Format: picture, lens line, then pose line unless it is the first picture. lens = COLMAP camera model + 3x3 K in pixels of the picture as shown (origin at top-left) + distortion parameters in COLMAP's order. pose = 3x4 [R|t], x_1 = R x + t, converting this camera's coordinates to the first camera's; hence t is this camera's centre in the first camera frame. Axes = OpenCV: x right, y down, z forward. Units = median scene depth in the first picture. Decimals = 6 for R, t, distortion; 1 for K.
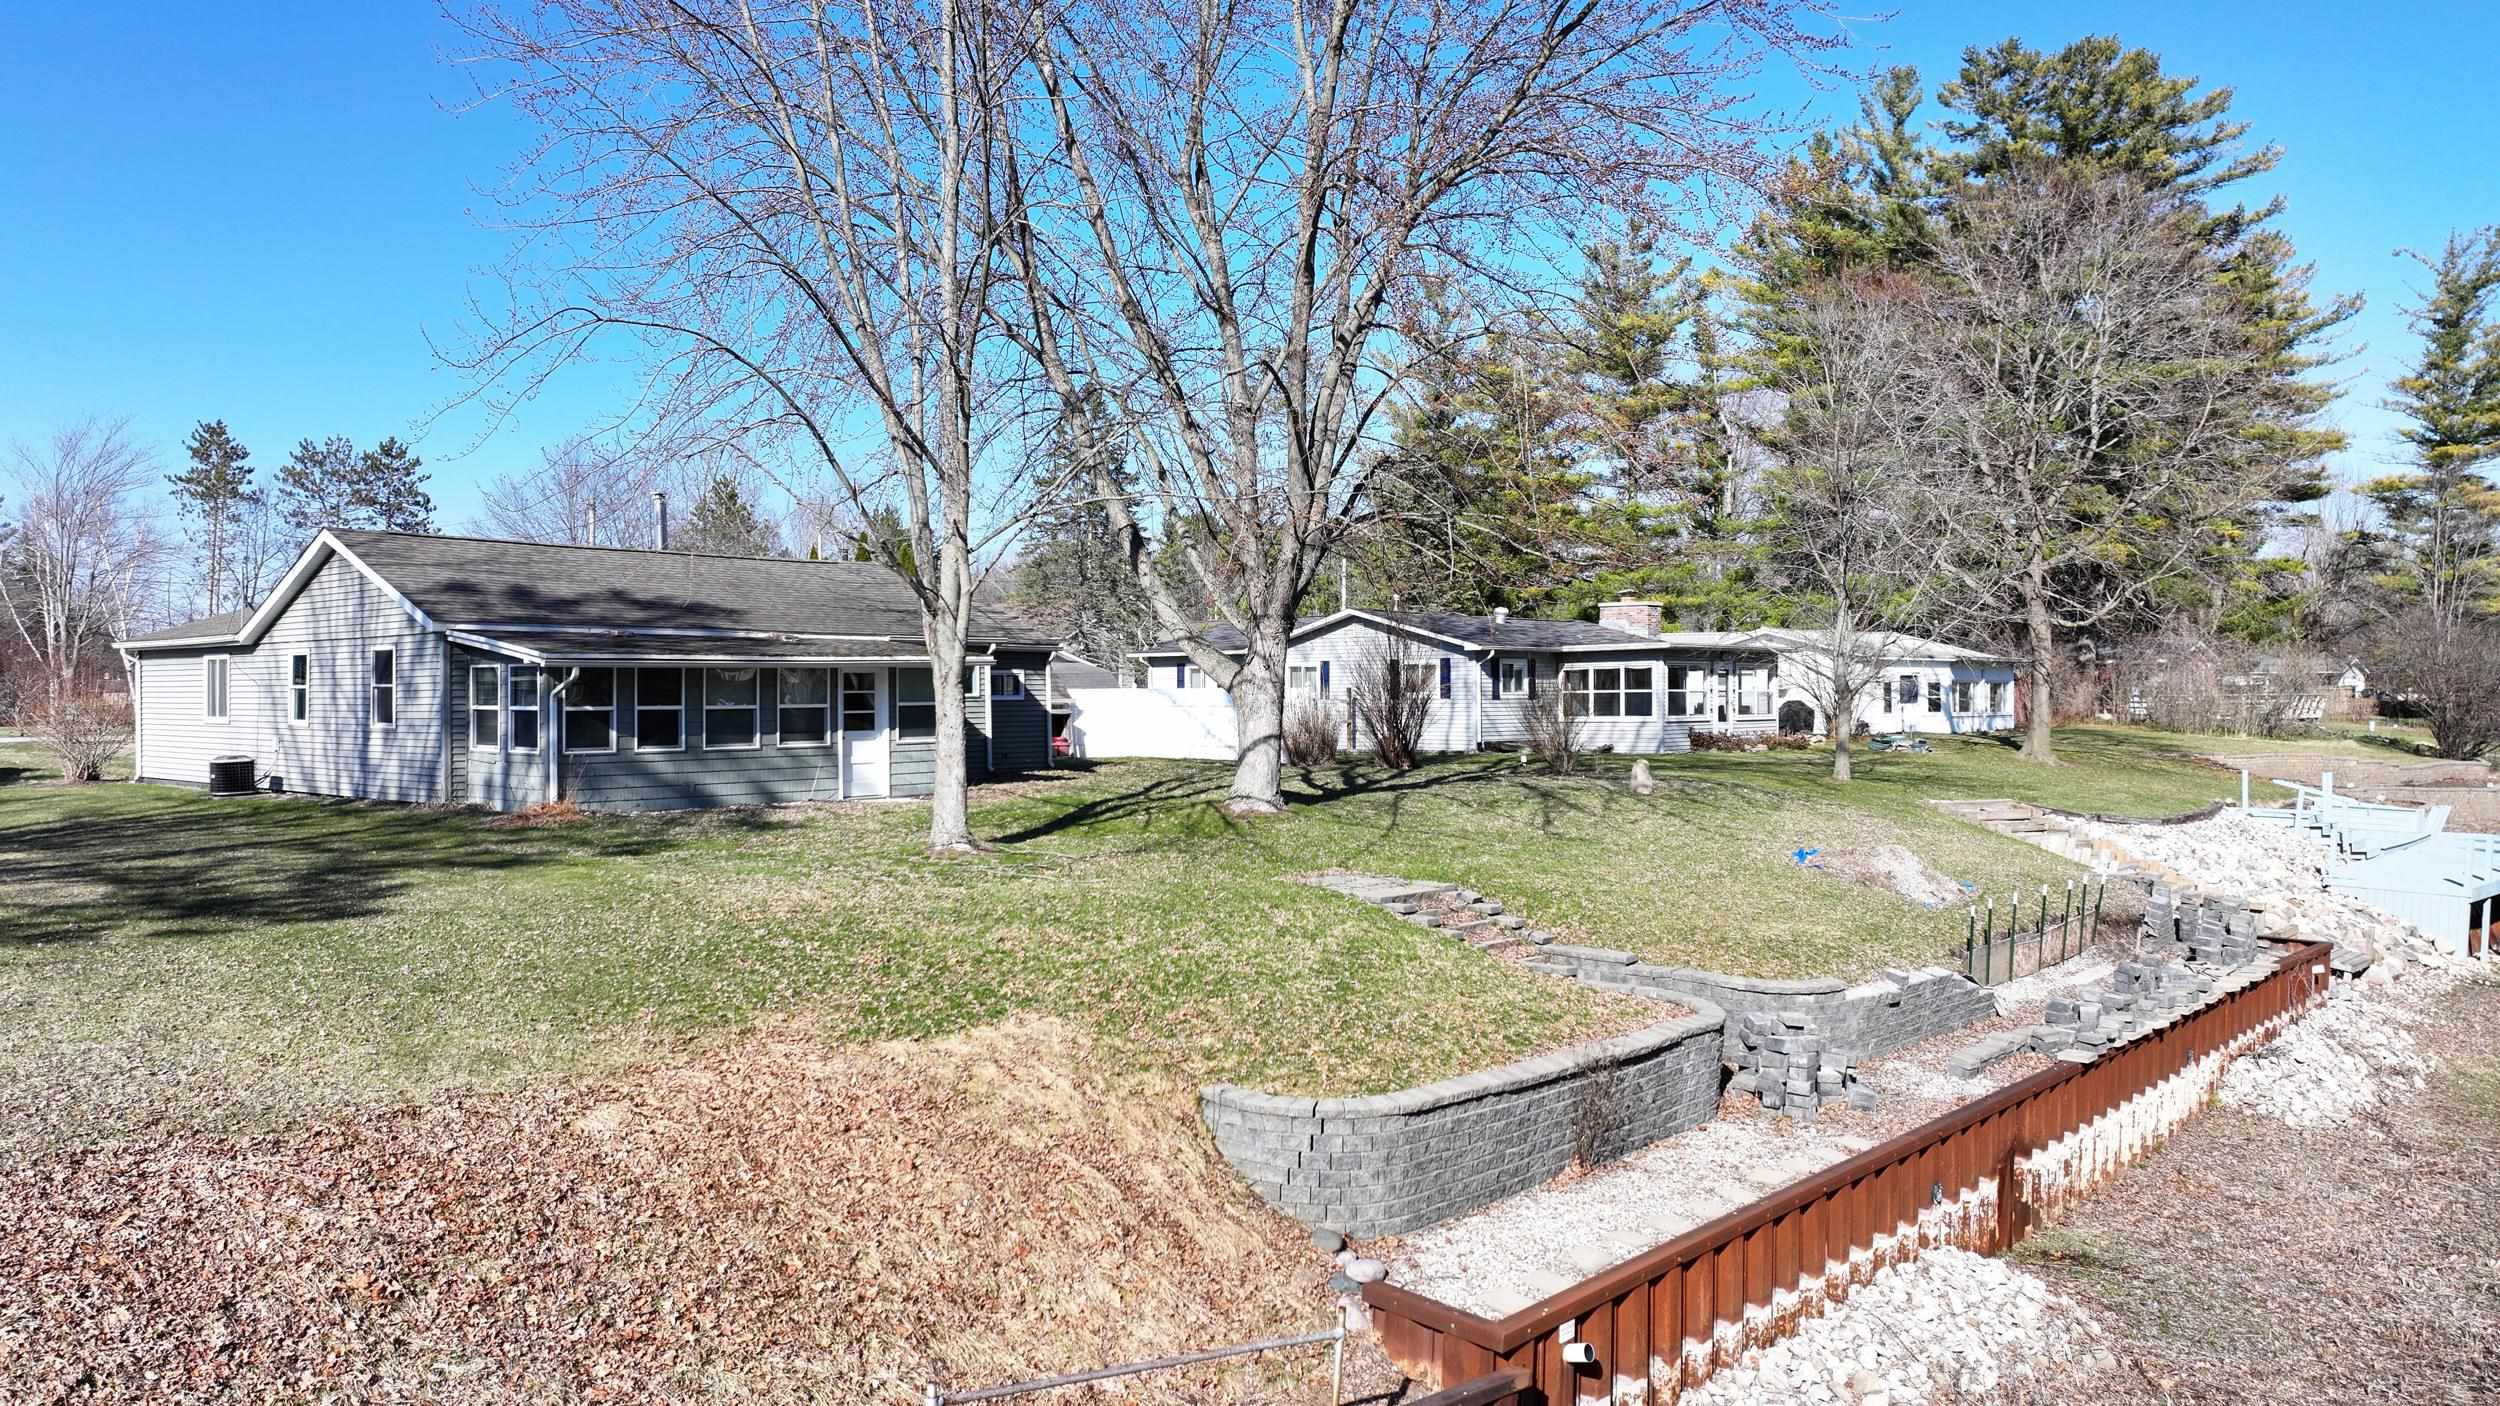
lens RADIAL K [[1773.0, 0, 1250.0], [0, 1773.0, 703.0], [0, 0, 1]] dist [0.019471, 0.004692]
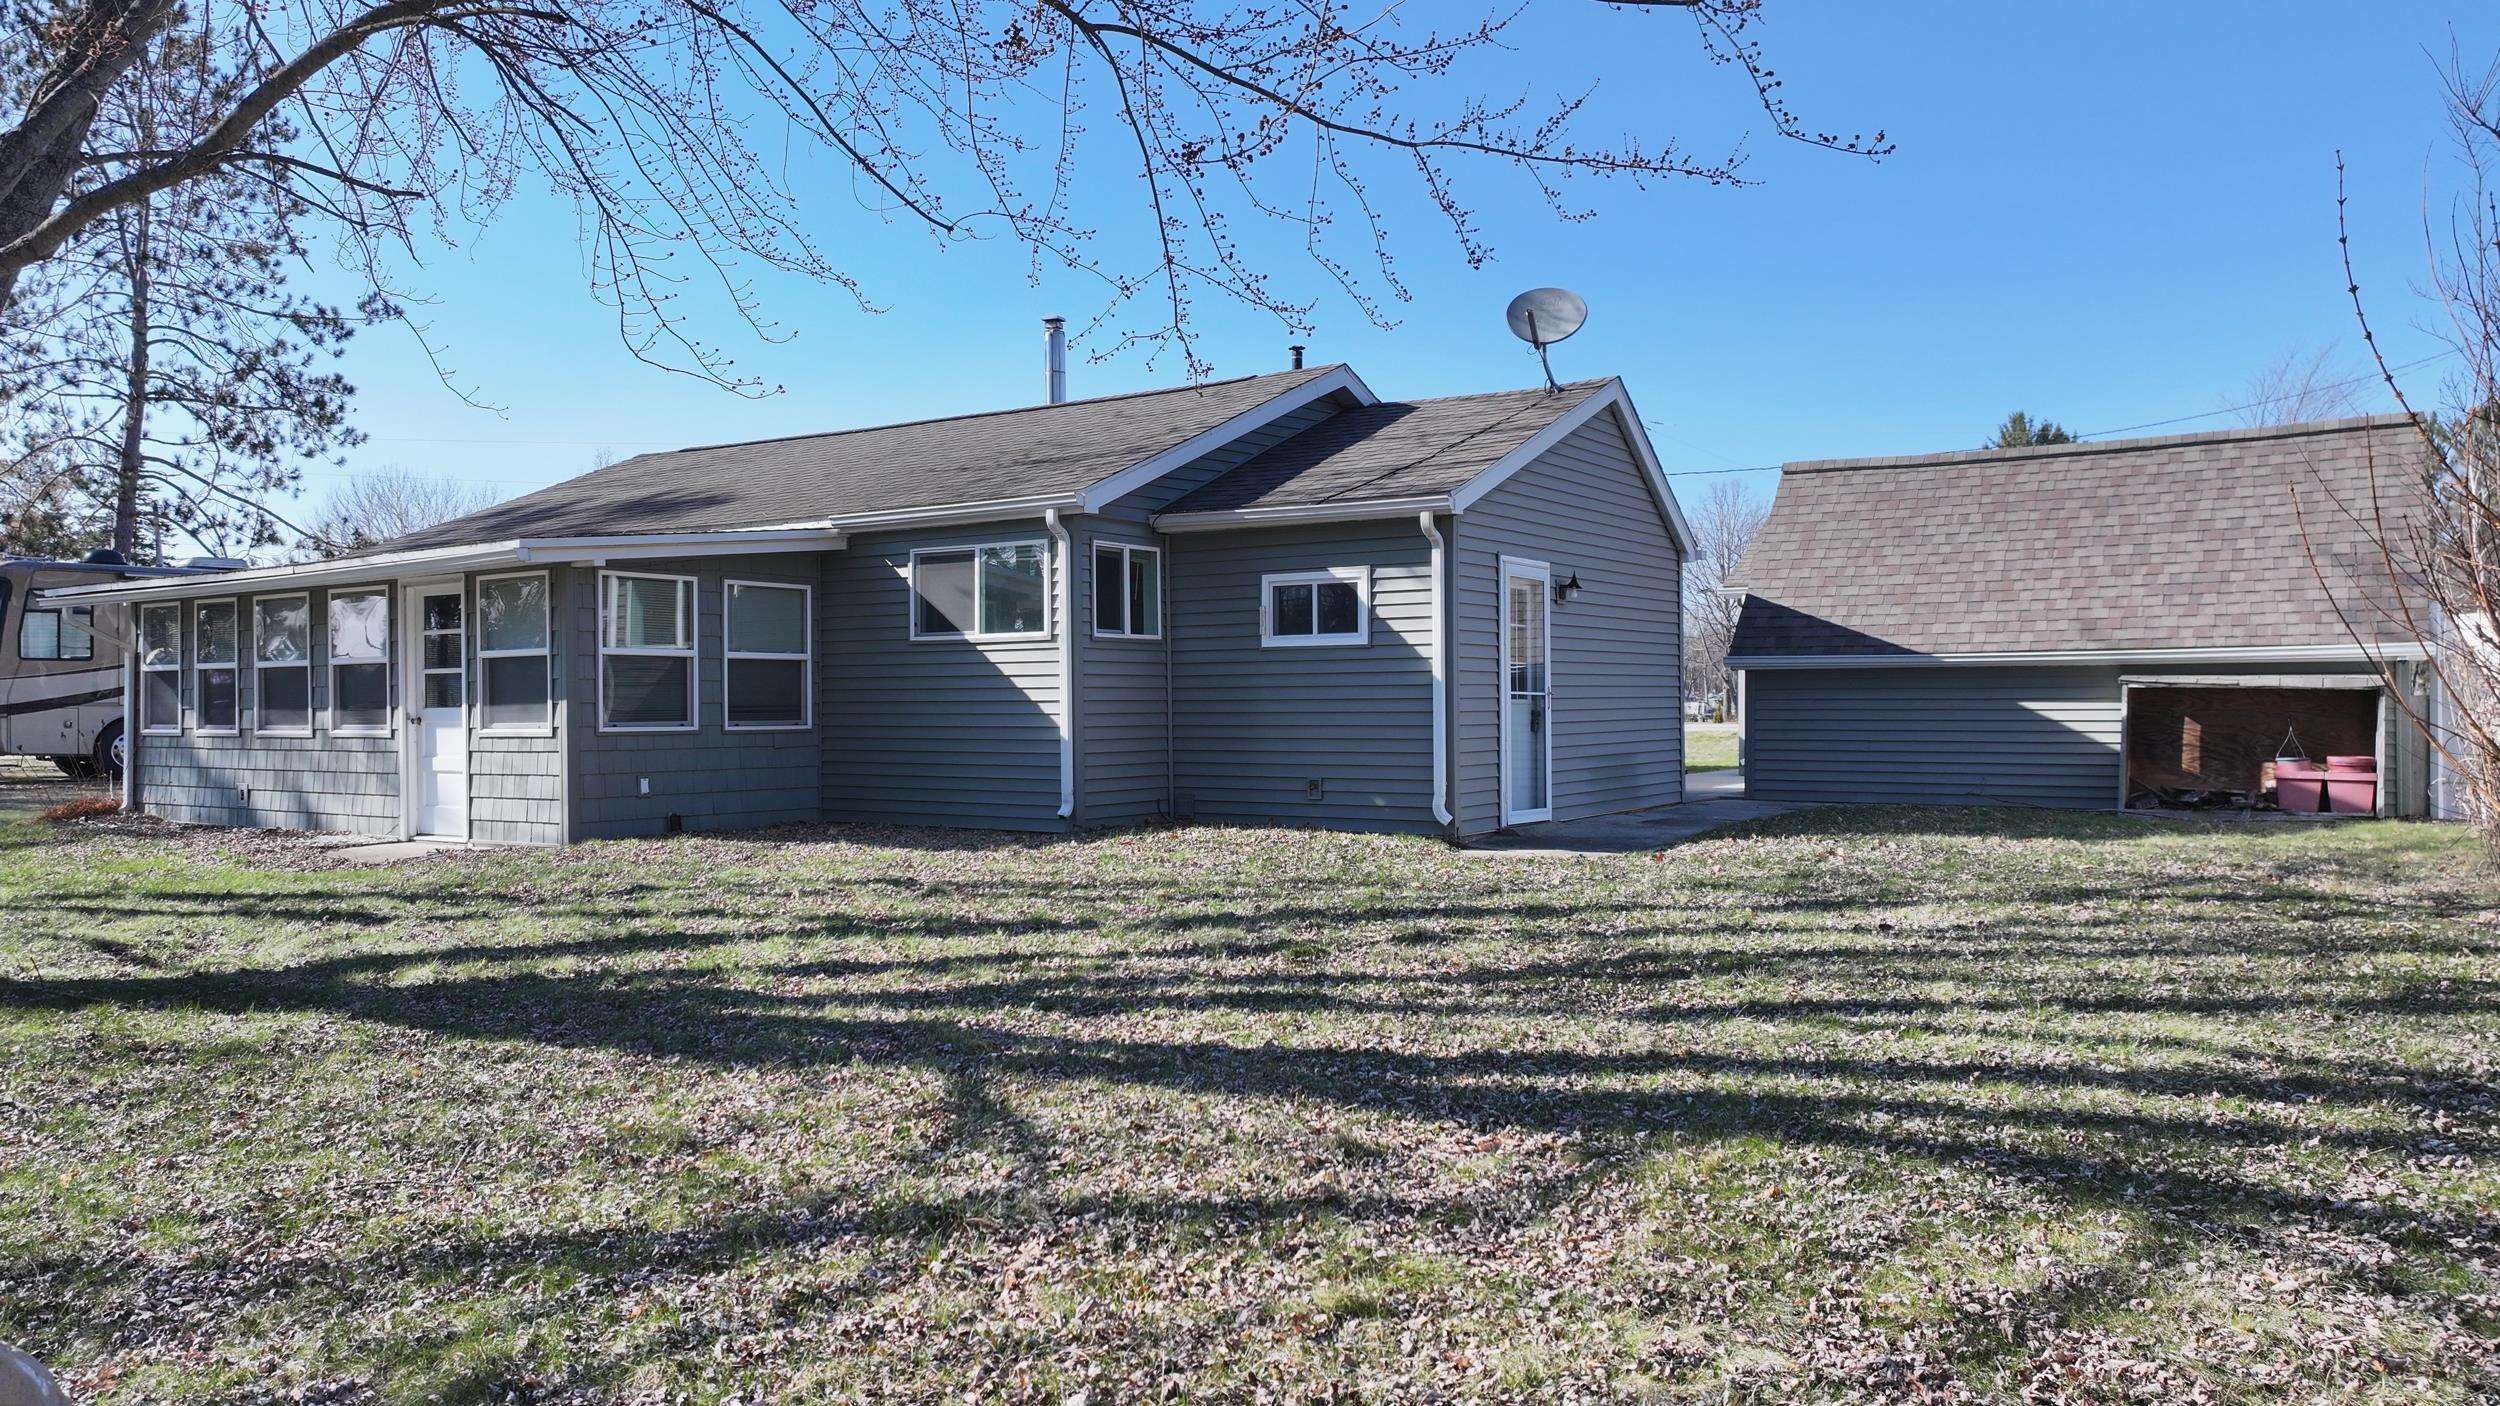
lens RADIAL K [[1758.1, 0, 1249.4], [0, 1758.1, 691.9], [0, 0, 1]] dist [0.007010, 0.001402]
pose [[0.140512, -0.003496, -0.990073, 0.277141], [-0.000518, 0.999993, -0.003605, 0.011084], [0.990079, 0.001019, 0.140510, 1.015892]]
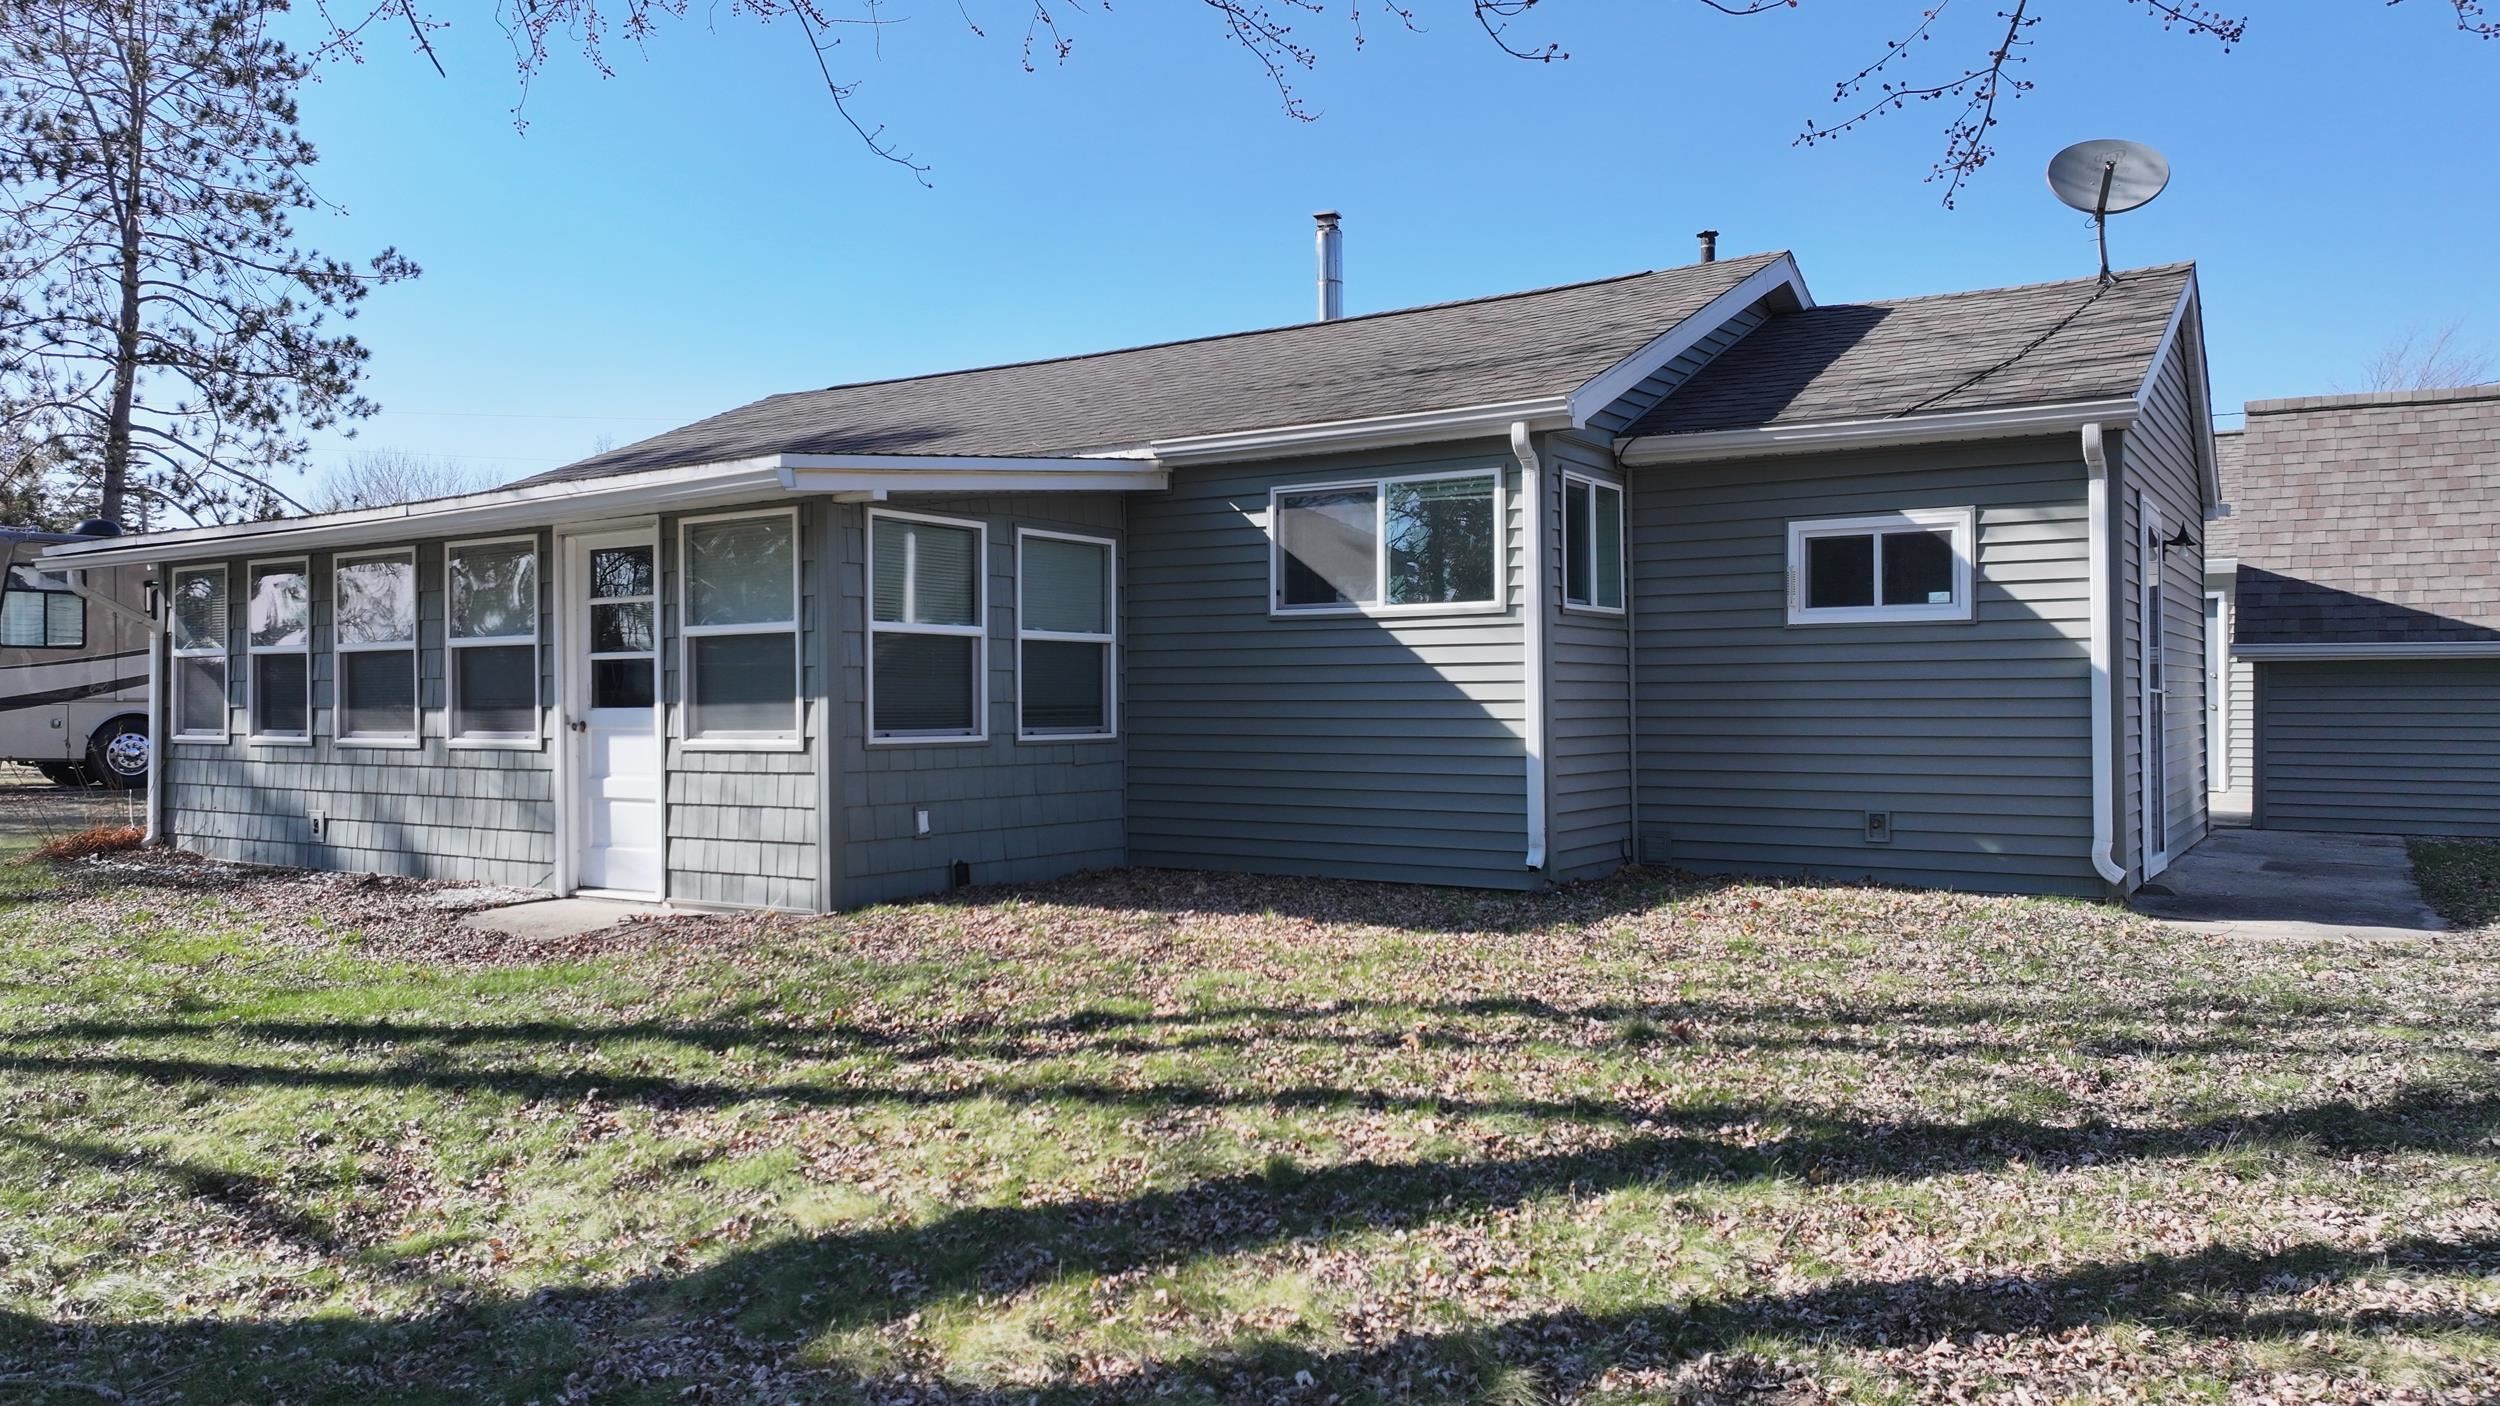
lens RADIAL K [[1758.1, 0, 1249.4], [0, 1758.1, 691.9], [0, 0, 1]] dist [0.007010, 0.001402]
pose [[0.151644, -0.002356, -0.988432, 0.133302], [-0.002758, 0.999992, -0.002807, 0.011297], [0.988431, 0.003152, 0.151637, 0.939580]]
